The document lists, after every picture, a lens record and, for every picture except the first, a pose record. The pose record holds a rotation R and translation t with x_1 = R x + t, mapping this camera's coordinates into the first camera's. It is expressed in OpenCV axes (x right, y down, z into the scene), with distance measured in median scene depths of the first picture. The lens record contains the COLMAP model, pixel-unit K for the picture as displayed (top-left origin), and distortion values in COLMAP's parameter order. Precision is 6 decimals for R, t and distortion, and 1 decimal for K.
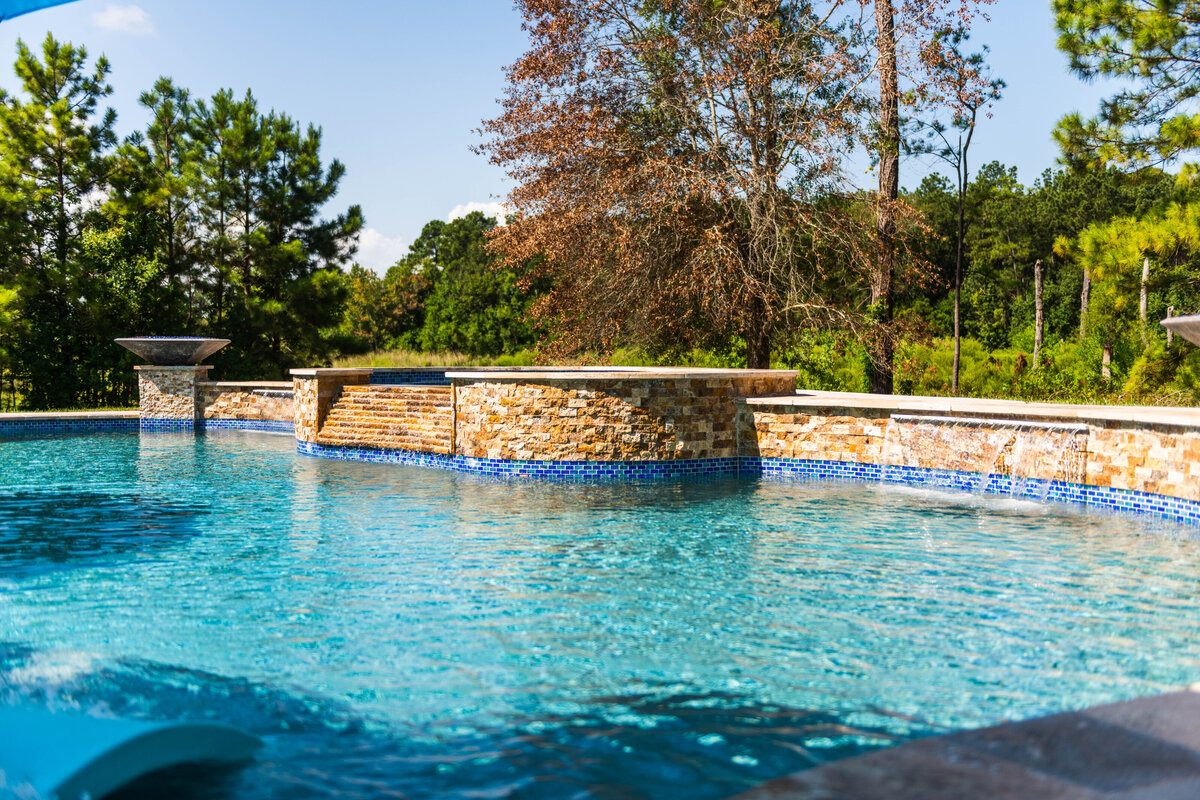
lens RADIAL K [[1291.0, 0, 600.0], [0, 1291.0, 400.0], [0, 0, 1]] dist [-0.006240, -0.013492]
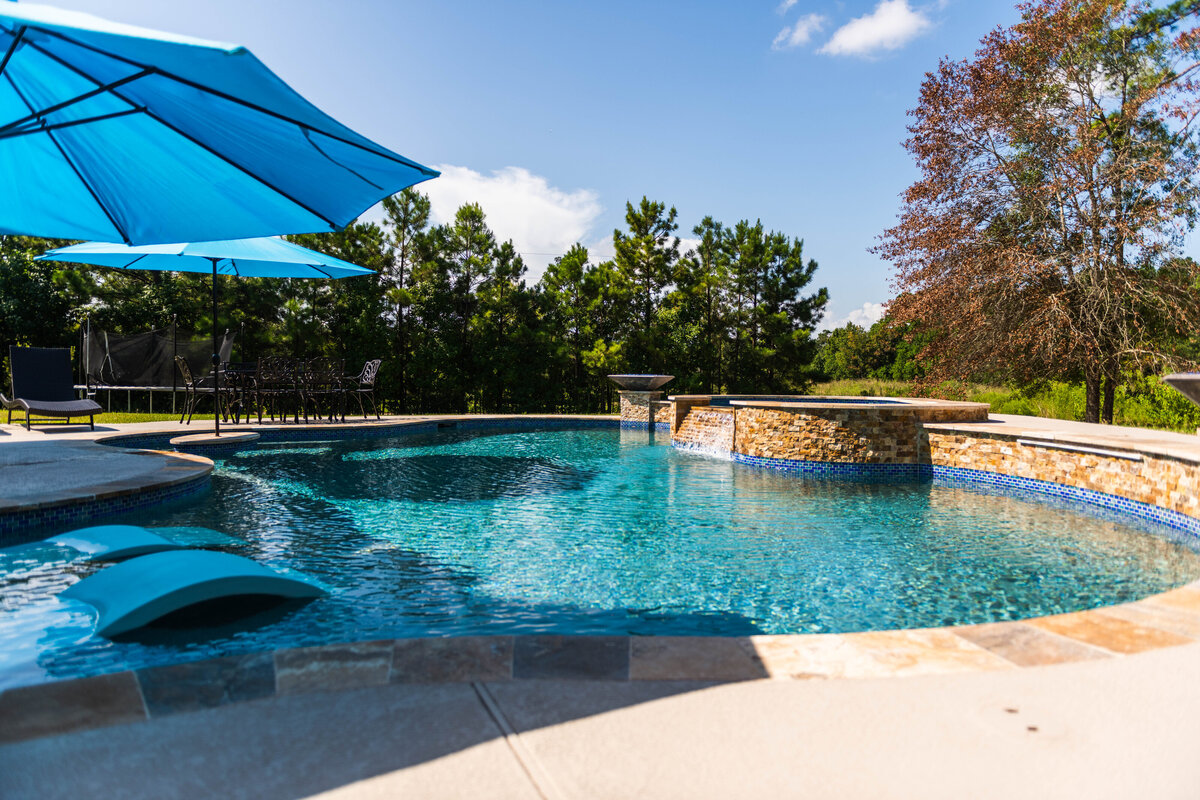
lens RADIAL K [[810.6, 0, 600.0], [0, 810.6, 400.0], [0, 0, 1]] dist [0.005040, -0.001267]
pose [[0.880728, 0.022634, -0.473082, 0.140030], [-0.027645, 0.999611, -0.003641, -0.009009], [0.472815, 0.016285, 0.881011, 0.013627]]
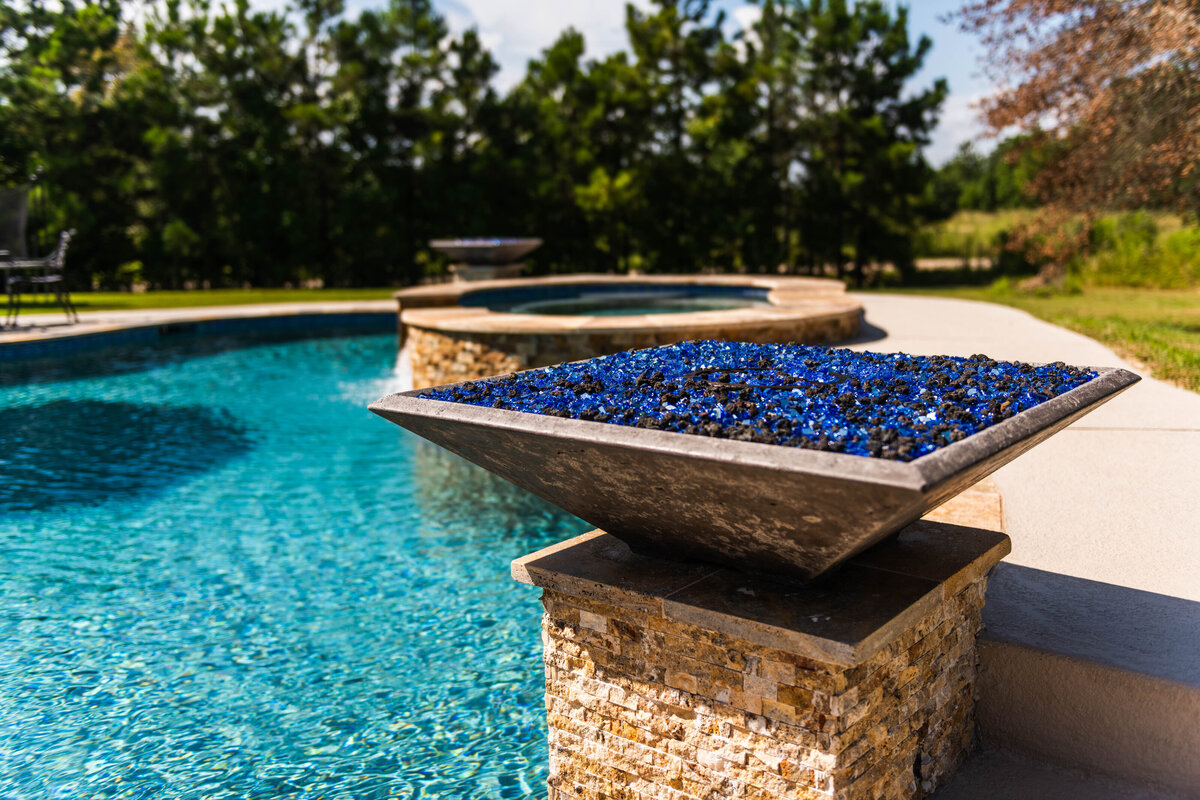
lens RADIAL K [[1089.3, 0, 600.0], [0, 1089.3, 400.0], [0, 0, 1]] dist [0.002381, 0.002440]
pose [[0.836654, 0.075391, -0.542518, 0.274066], [0.000129, 0.990455, 0.137837, -0.042066], [0.547732, -0.115392, 0.828658, 0.266441]]
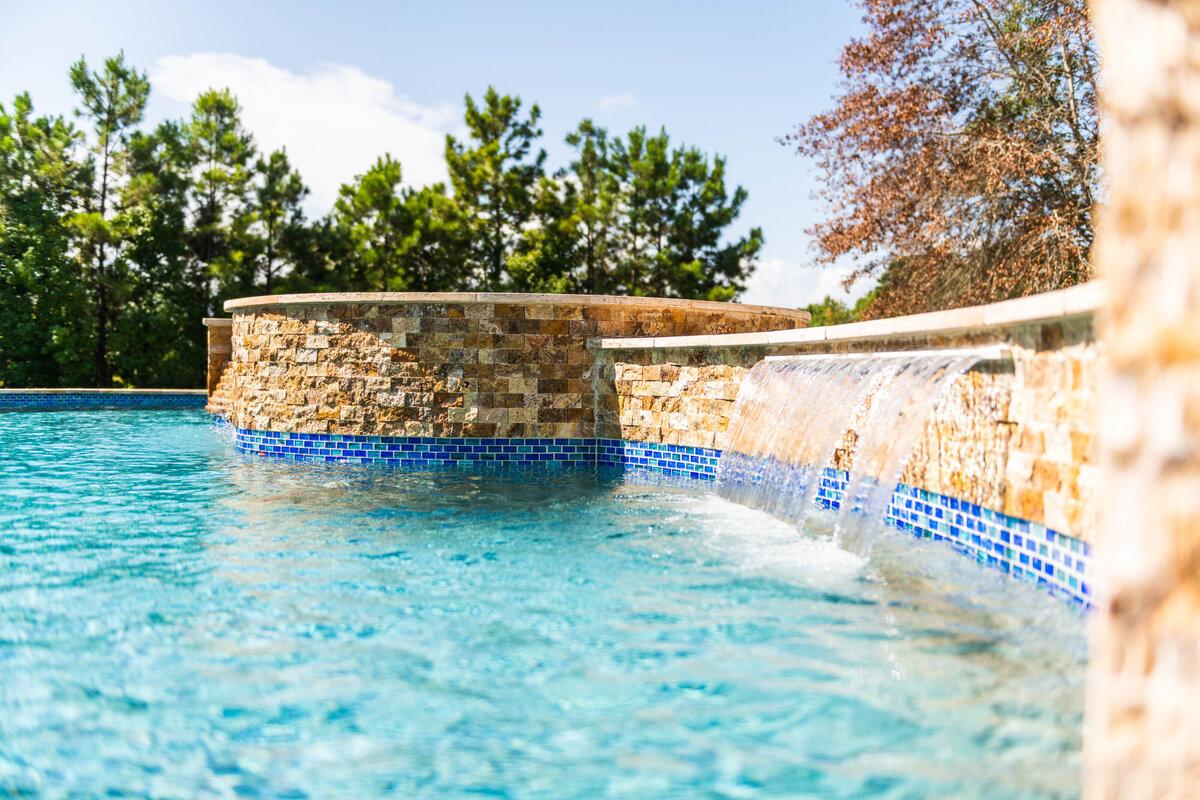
lens RADIAL K [[1118.8, 0, 600.0], [0, 1118.8, 400.0], [0, 0, 1]] dist [-0.006155, -0.000606]
pose [[0.919902, 0.019818, -0.391648, 0.195104], [-0.026000, 0.999607, -0.010487, 0.019869], [0.391287, 0.019830, 0.920055, 0.332520]]
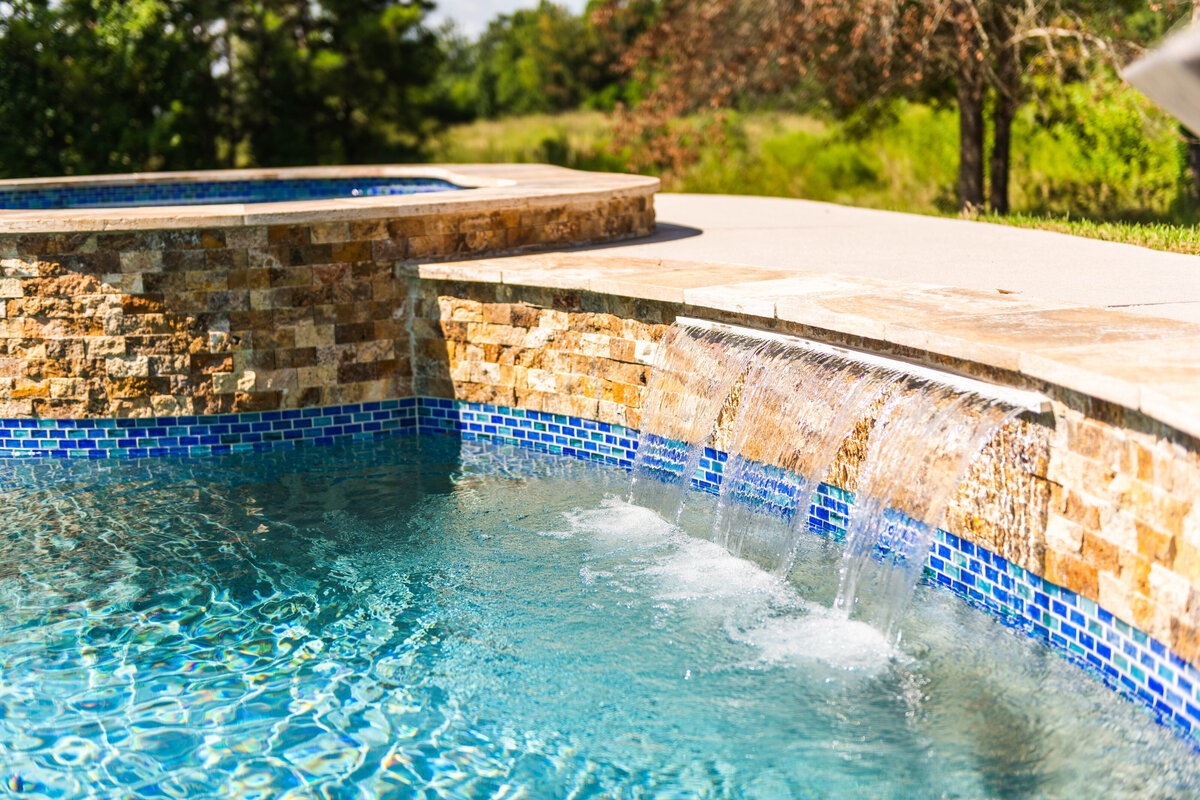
lens RADIAL K [[1682.3, 0, 600.0], [0, 1682.3, 400.0], [0, 0, 1]] dist [-0.030680, 0.022986]
pose [[0.985157, -0.000458, -0.171654, 0.167993], [0.023596, 0.990865, 0.132777, -0.018544], [0.170025, -0.134856, 0.976169, 0.285787]]
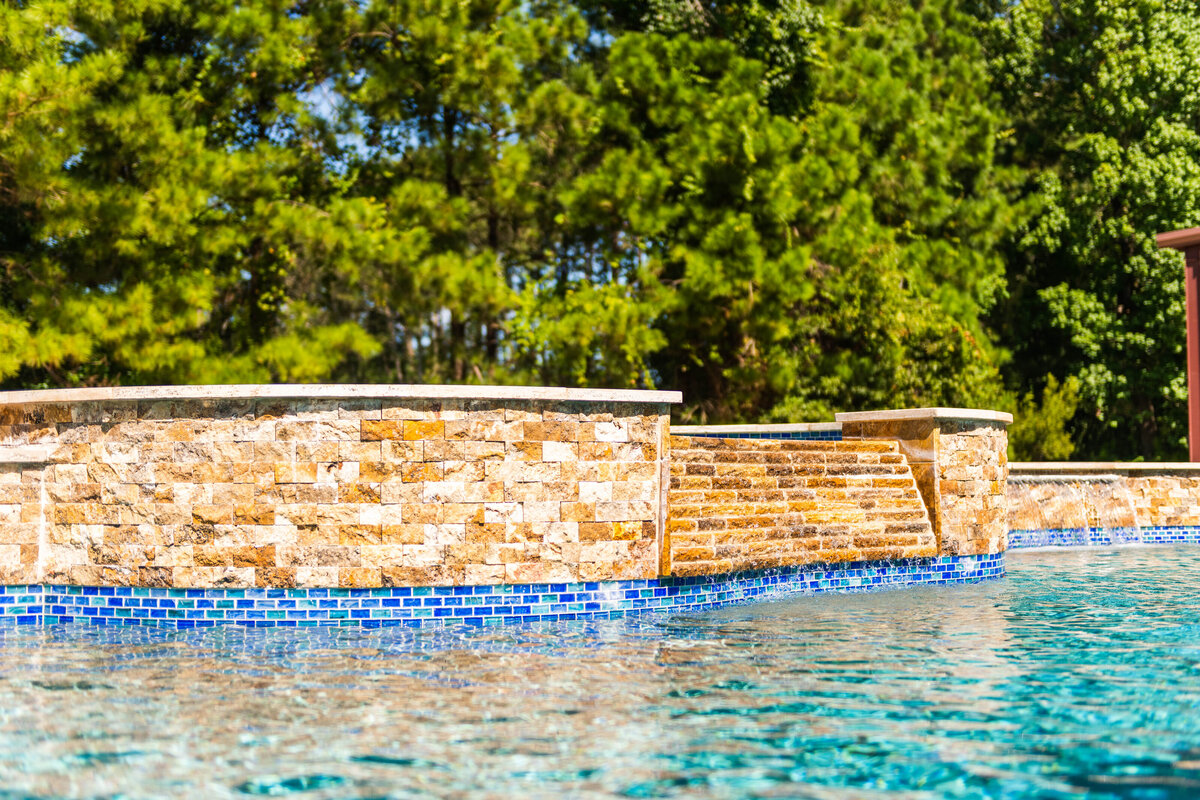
lens RADIAL K [[1581.0, 0, 600.0], [0, 1581.0, 400.0], [0, 0, 1]] dist [-0.007292, -0.036417]
pose [[-0.034395, 0.050867, 0.998113, -0.505920], [0.039256, 0.998002, -0.049508, 0.001935], [-0.998637, 0.037479, -0.036323, 0.746050]]
